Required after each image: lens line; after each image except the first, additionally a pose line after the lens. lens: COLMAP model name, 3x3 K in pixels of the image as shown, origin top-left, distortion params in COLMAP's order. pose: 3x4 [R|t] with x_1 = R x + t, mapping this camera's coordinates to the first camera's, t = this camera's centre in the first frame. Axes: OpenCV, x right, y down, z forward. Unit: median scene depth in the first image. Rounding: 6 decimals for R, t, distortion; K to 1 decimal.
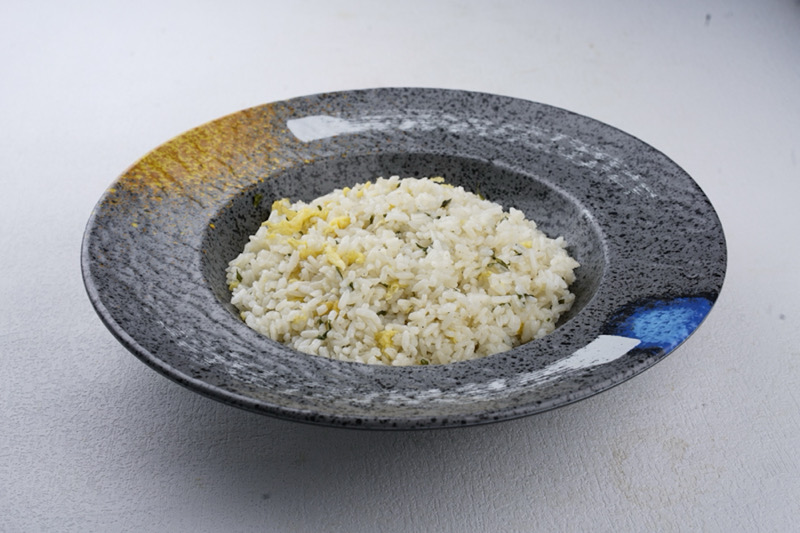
lens RADIAL K [[1318.8, 0, 400.0], [0, 1318.8, 266.5], [0, 0, 1]] dist [0.012230, -0.093953]
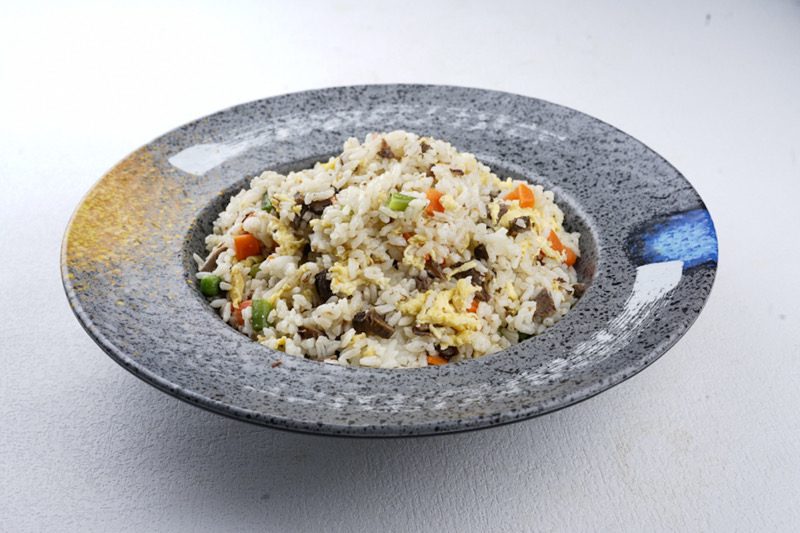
lens RADIAL K [[1318.8, 0, 400.0], [0, 1318.8, 266.5], [0, 0, 1]] dist [0.012230, -0.093953]
pose [[0.863741, -0.275041, 0.422259, -0.375710], [0.272111, 0.959819, 0.068575, -0.060037], [-0.424154, 0.055671, 0.903877, 0.099669]]
